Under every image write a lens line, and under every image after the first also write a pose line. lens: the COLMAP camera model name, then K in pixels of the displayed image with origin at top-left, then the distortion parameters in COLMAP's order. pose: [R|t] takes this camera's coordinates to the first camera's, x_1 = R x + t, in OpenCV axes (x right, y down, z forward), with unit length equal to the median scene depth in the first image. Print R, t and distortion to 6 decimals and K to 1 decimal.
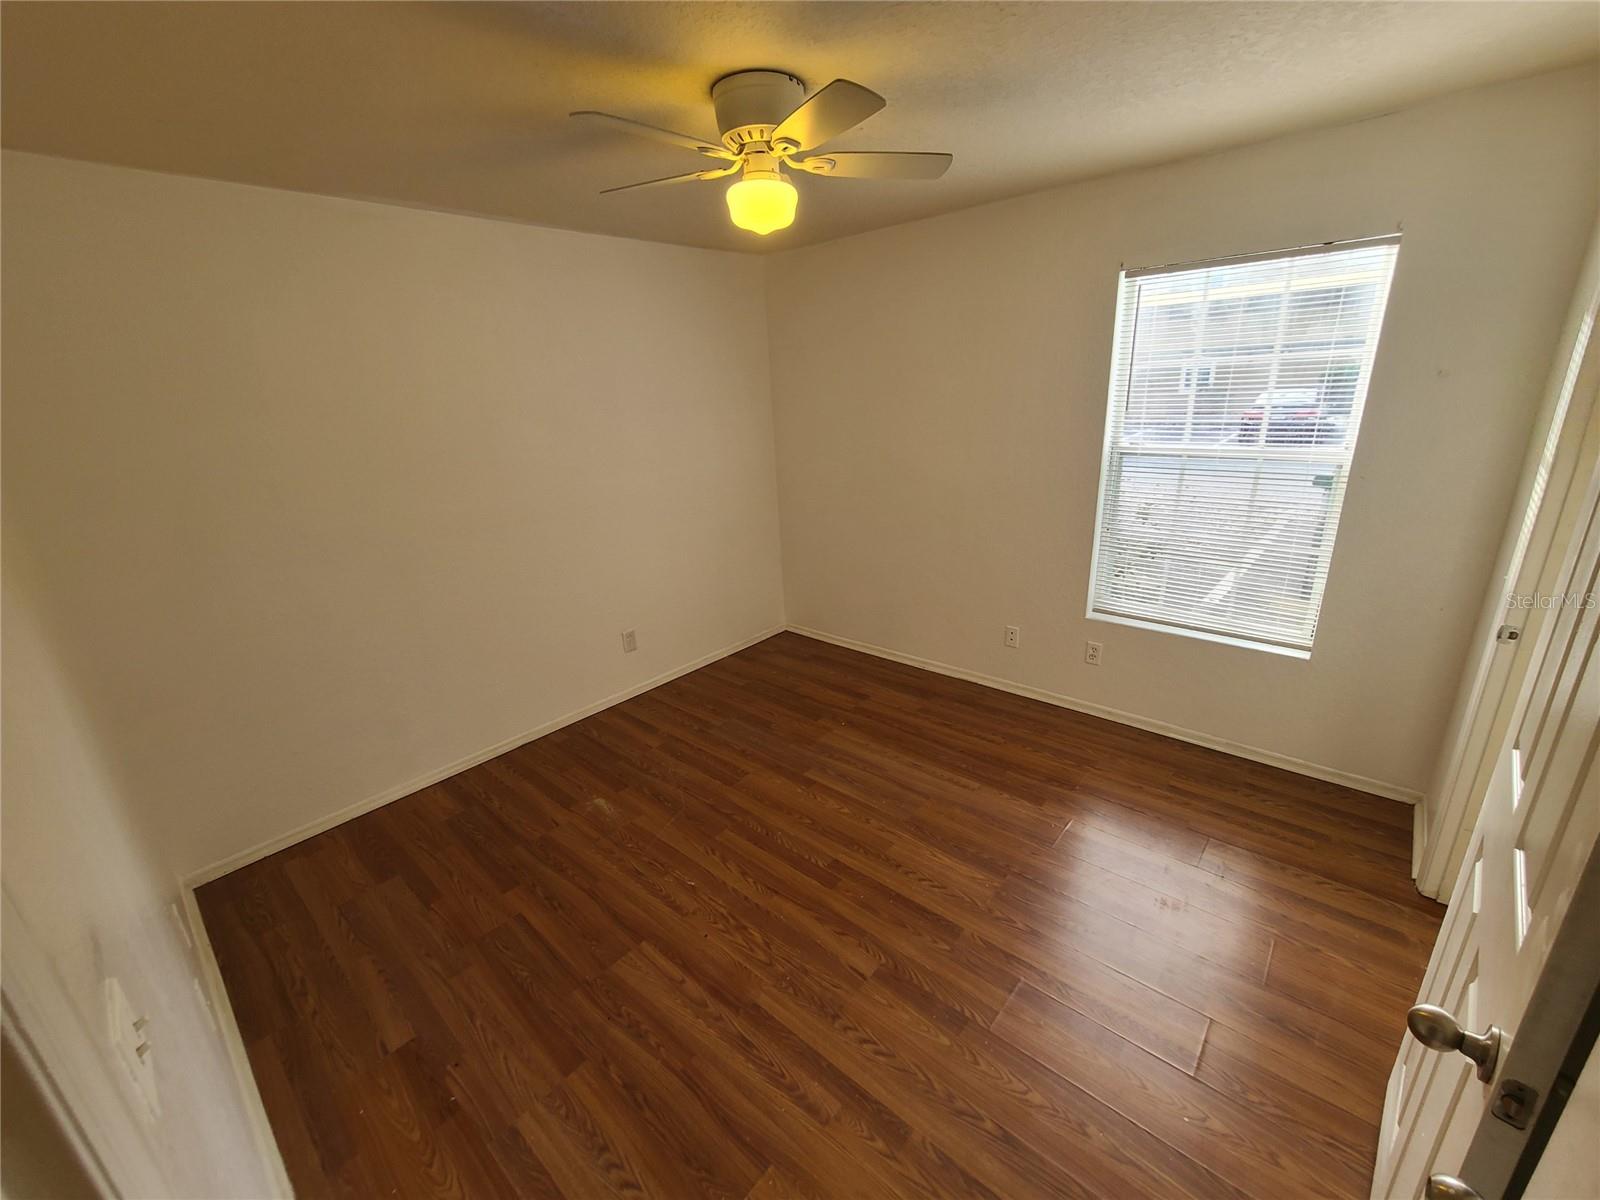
lens RADIAL K [[647.2, 0, 806.1], [0, 647.2, 599.0], [0, 0, 1]] dist [-0.006036, 0.000122]
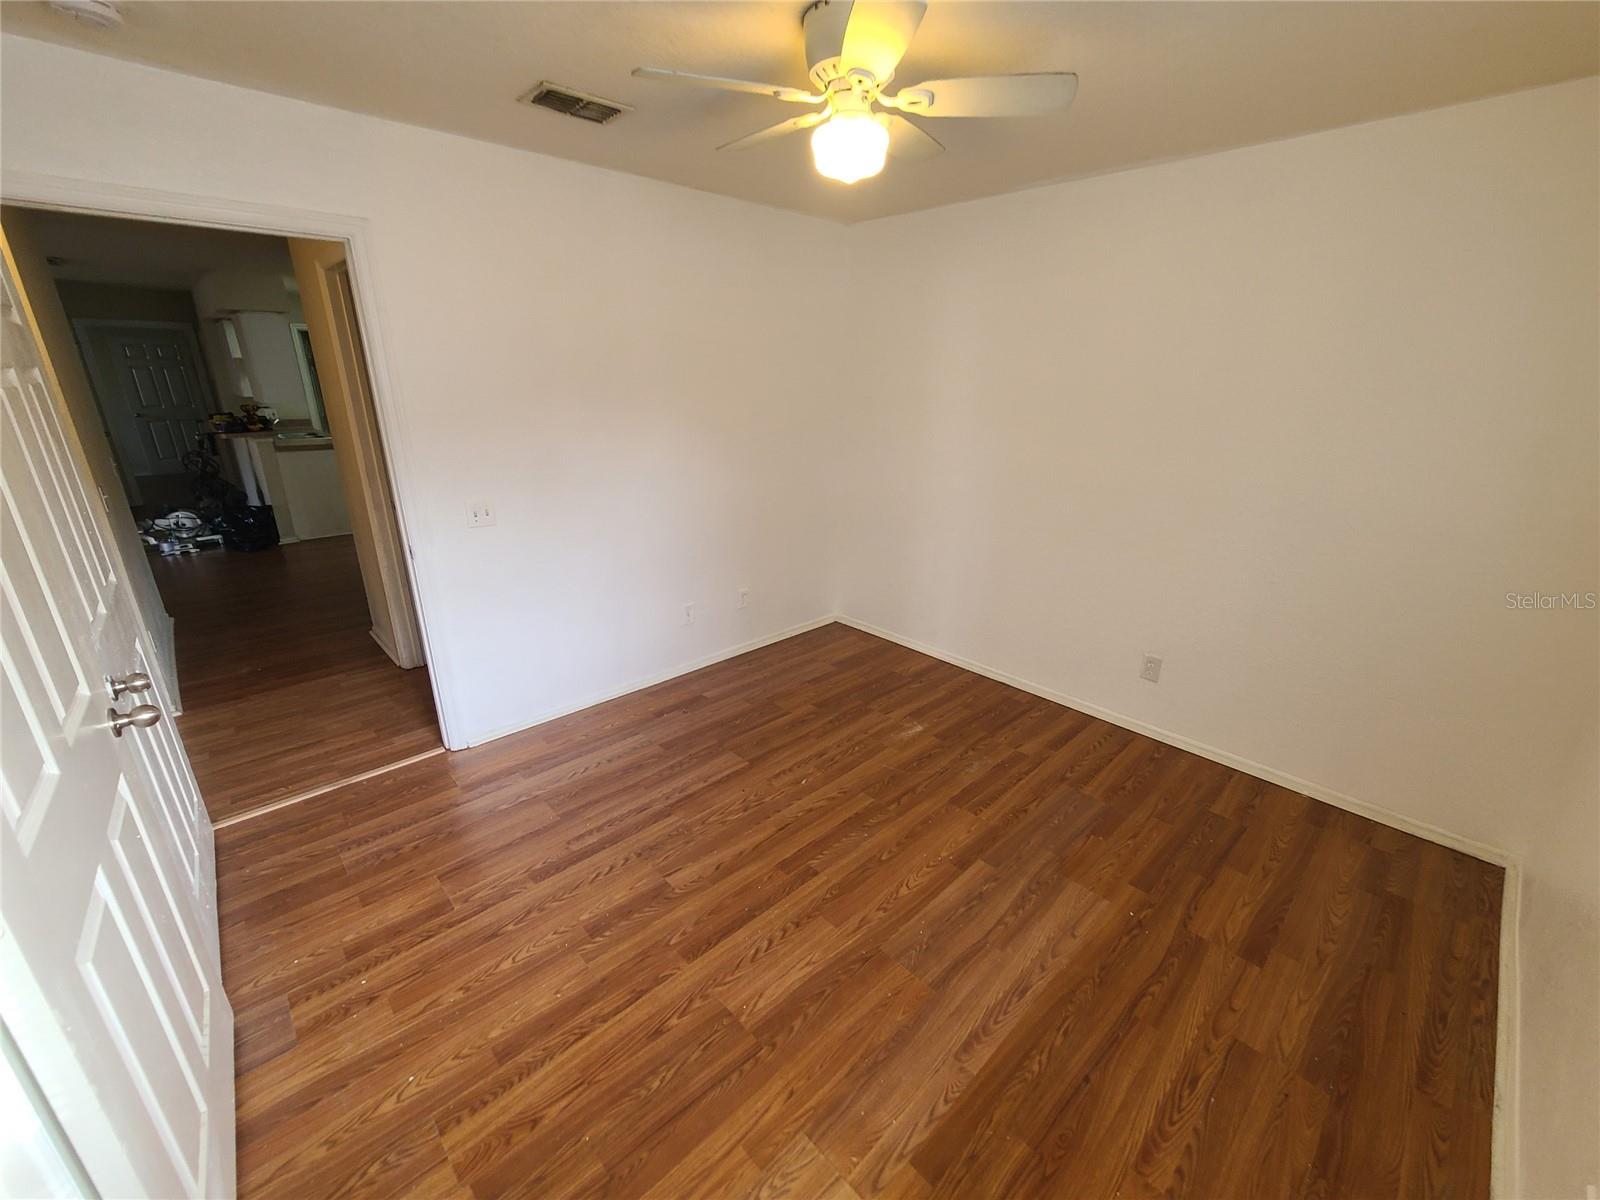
lens RADIAL K [[656.4, 0, 805.8], [0, 656.4, 602.1], [0, 0, 1]] dist [0.004180, 0.000641]
pose [[-0.086362, 0.373057, -0.923780, 0.759459], [-0.317170, 0.868705, 0.380467, -0.279725], [0.944428, 0.325853, 0.043299, 0.810452]]
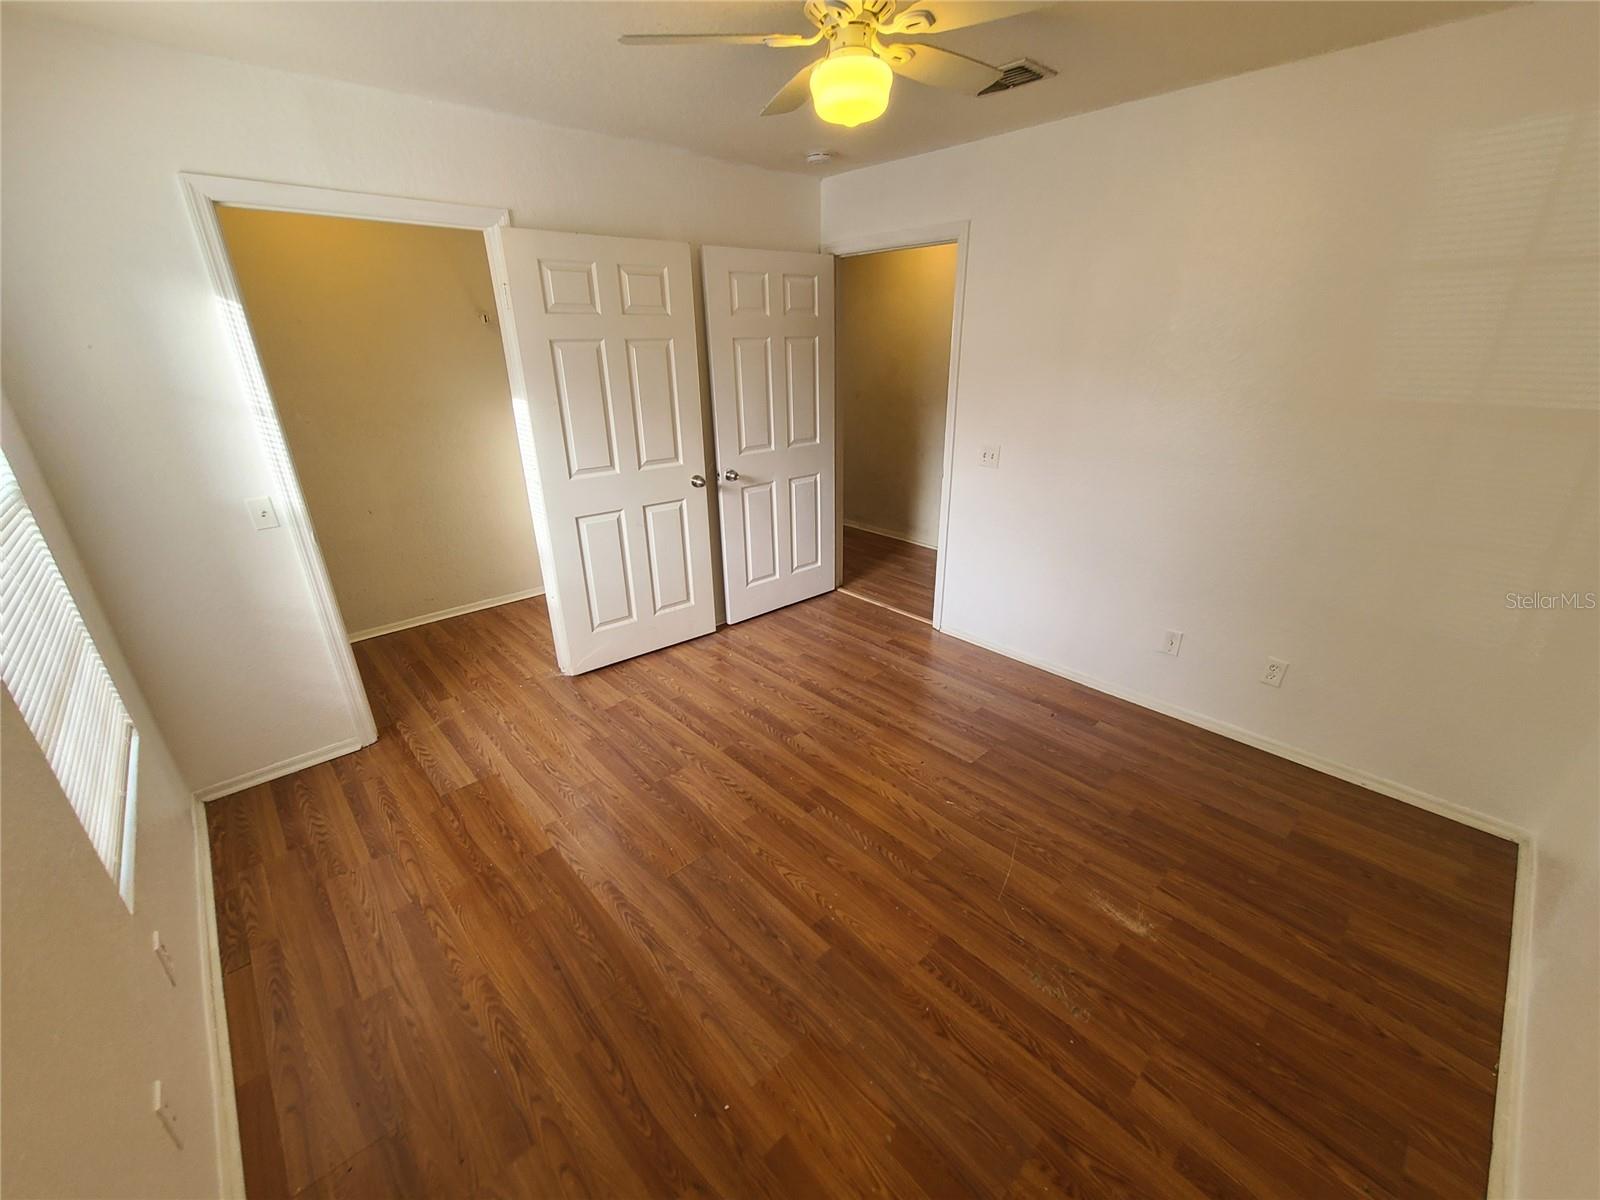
lens RADIAL K [[656.4, 0, 805.8], [0, 656.4, 602.1], [0, 0, 1]] dist [0.004180, 0.000641]
pose [[-0.993052, 0.016773, 0.116474, -0.073196], [0.088198, 0.761329, 0.642339, -0.479742], [-0.077902, 0.648148, -0.757519, 1.537468]]
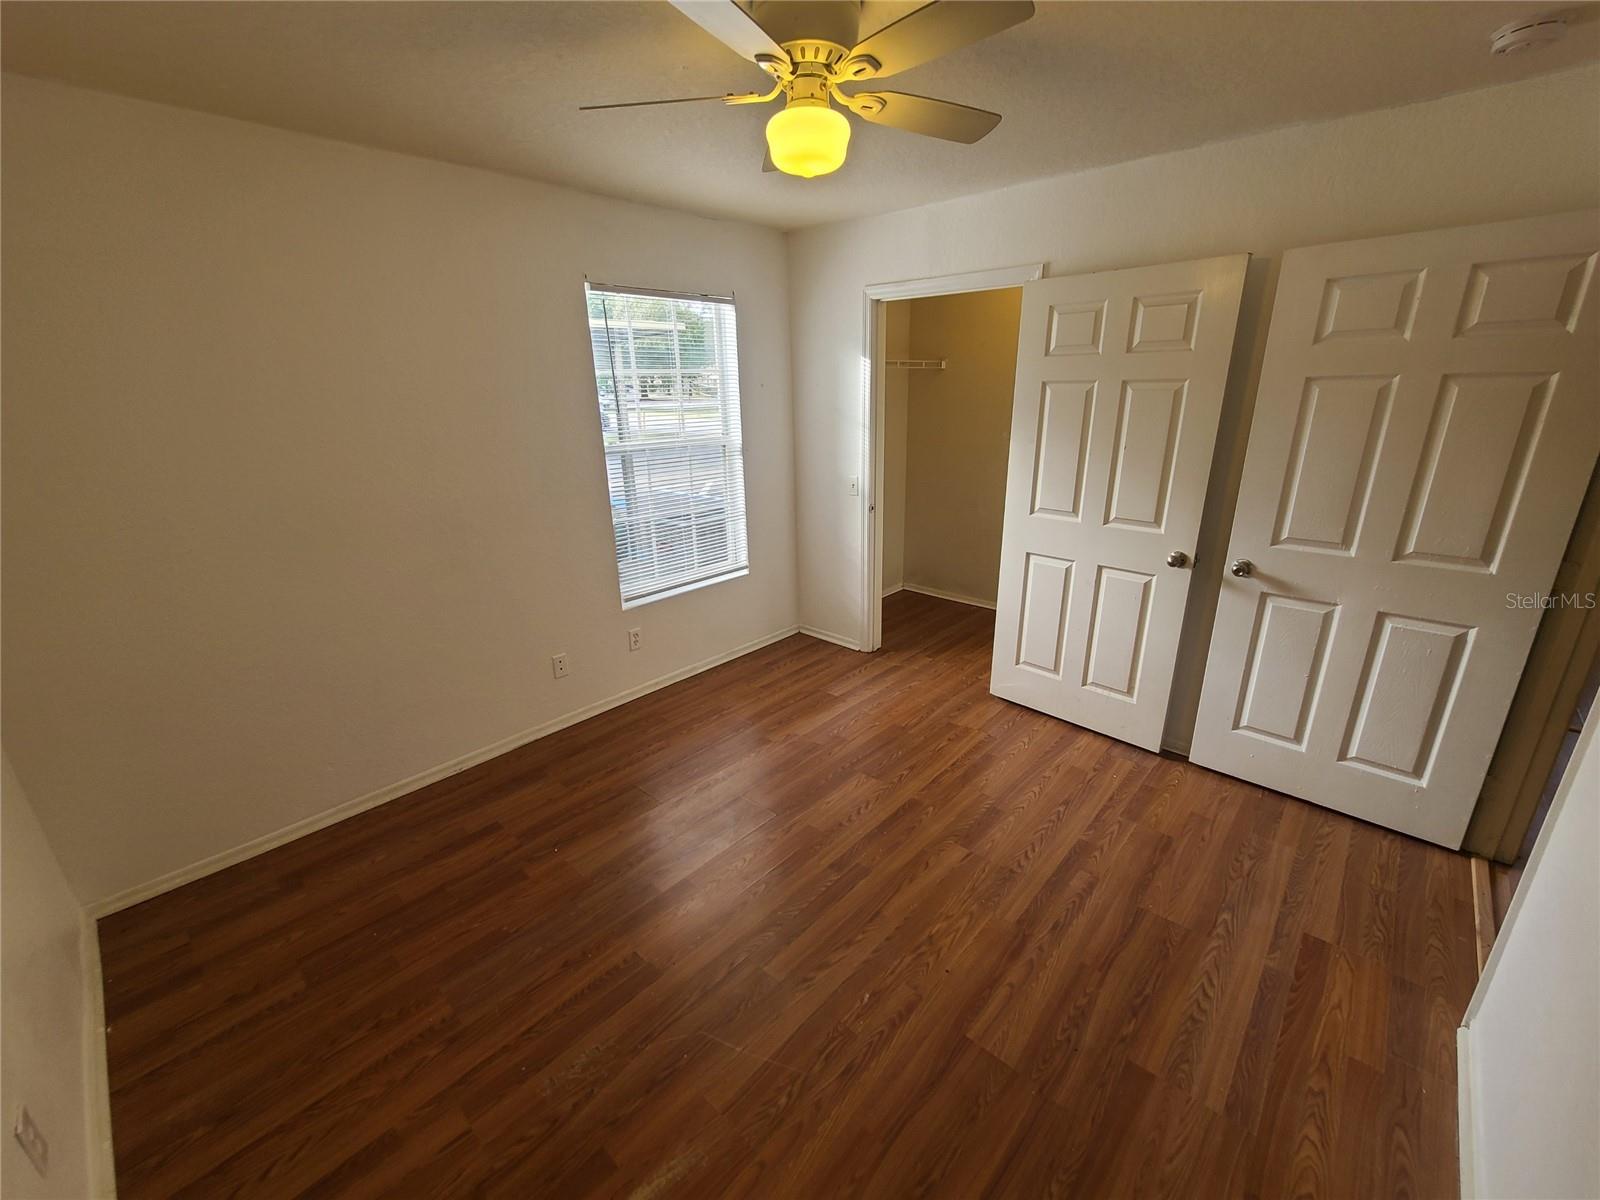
lens RADIAL K [[655.4, 0, 800.0], [0, 655.4, 600.0], [0, 0, 1]] dist [-0.000312, 0.000090]
pose [[0.025942, -0.268555, 0.962915, -0.770822], [0.331613, 0.911009, 0.245144, -0.201859], [-0.943059, 0.312956, 0.112690, 0.801883]]
